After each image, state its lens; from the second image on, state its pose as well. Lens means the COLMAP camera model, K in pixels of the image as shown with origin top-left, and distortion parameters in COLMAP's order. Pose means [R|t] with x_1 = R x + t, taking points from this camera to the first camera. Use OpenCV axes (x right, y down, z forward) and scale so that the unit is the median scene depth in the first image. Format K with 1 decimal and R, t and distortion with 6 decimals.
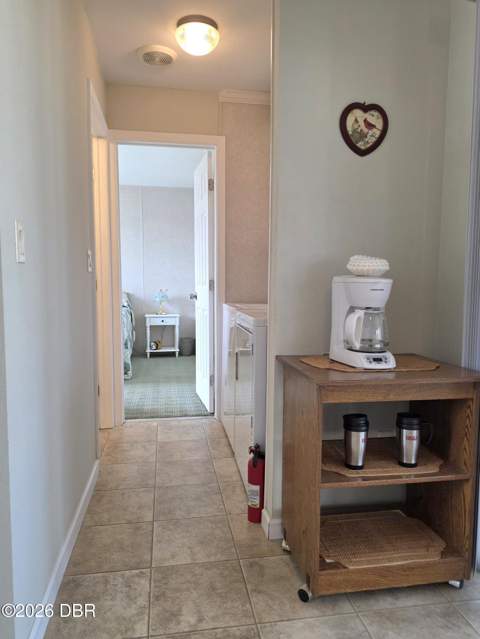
lens RADIAL K [[434.4, 0, 240.0], [0, 434.4, 319.5], [0, 0, 1]] dist [0.047514, -0.052275]
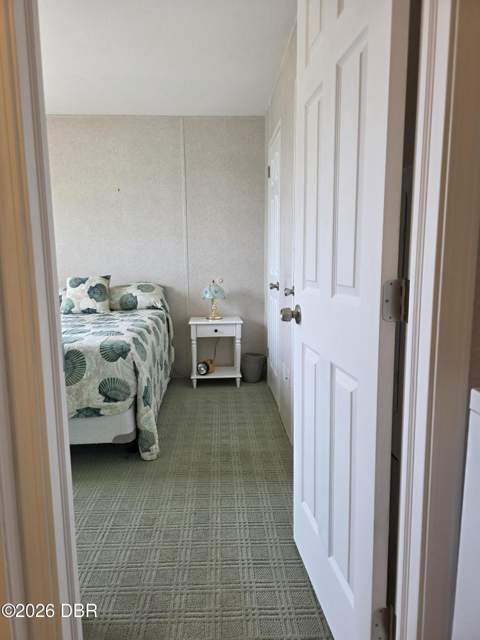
lens RADIAL K [[435.1, 0, 240.0], [0, 435.1, 320.0], [0, 0, 1]] dist [0.047514, -0.052275]
pose [[0.992710, 0.002572, -0.120497, -0.064940], [0.003107, 0.998894, 0.046923, -0.041743], [0.120484, -0.046956, 0.991604, 0.366978]]
